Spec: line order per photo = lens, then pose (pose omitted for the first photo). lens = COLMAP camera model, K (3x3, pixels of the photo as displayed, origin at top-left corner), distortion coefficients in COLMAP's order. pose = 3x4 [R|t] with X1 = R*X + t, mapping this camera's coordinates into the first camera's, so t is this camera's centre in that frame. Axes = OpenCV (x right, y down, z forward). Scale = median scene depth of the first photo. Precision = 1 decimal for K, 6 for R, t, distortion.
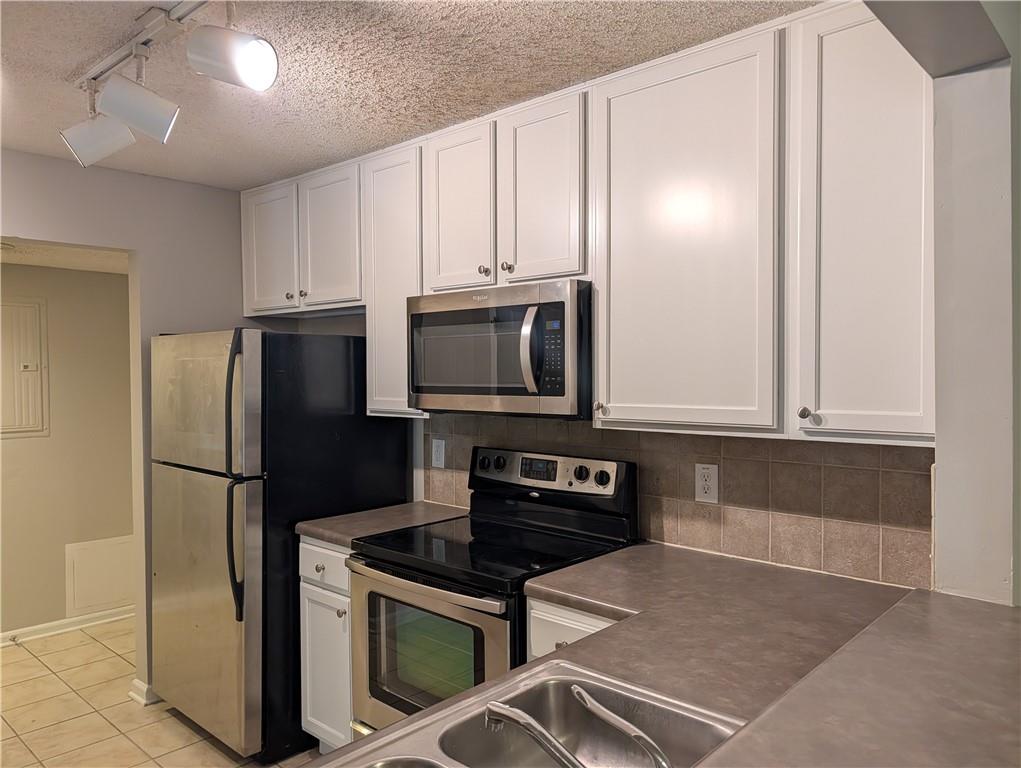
lens RADIAL K [[732.1, 0, 510.5], [0, 732.1, 384.0], [0, 0, 1]] dist [-0.000410, -0.000836]
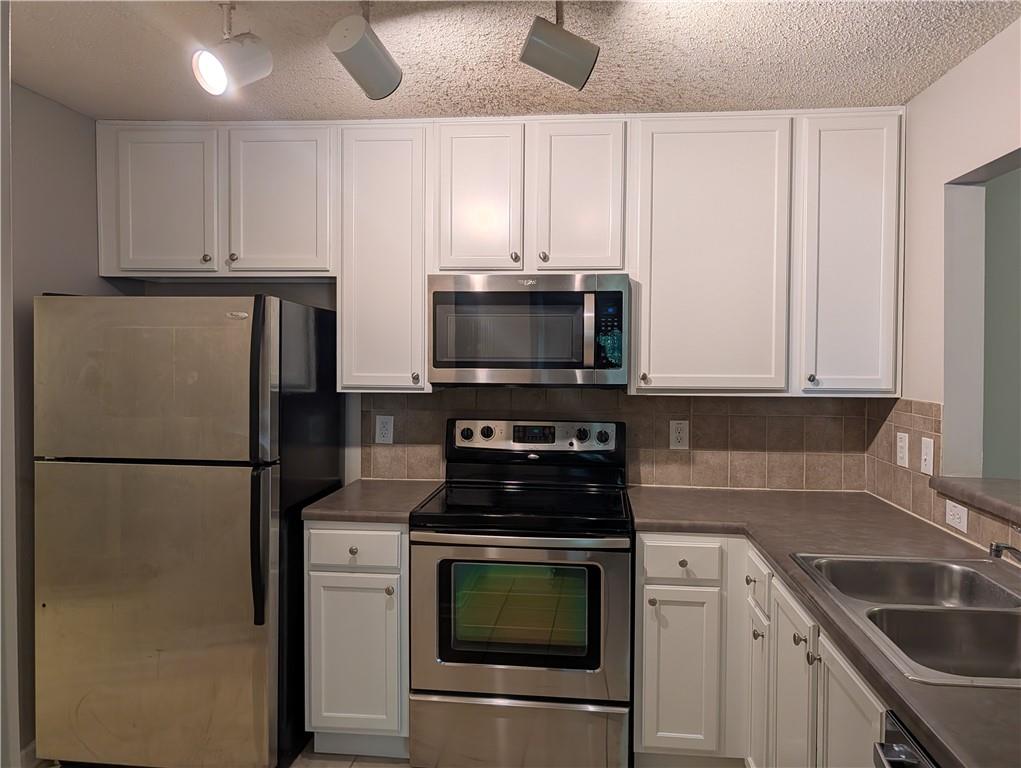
lens RADIAL K [[734.3, 0, 512.6], [0, 734.3, 370.4], [0, 0, 1]] dist [0.005817, 0.000116]
pose [[0.801377, -0.003429, 0.598150, -0.726220], [0.000210, 0.999985, 0.005451, 0.011079], [-0.598160, -0.004243, 0.801365, 0.113133]]
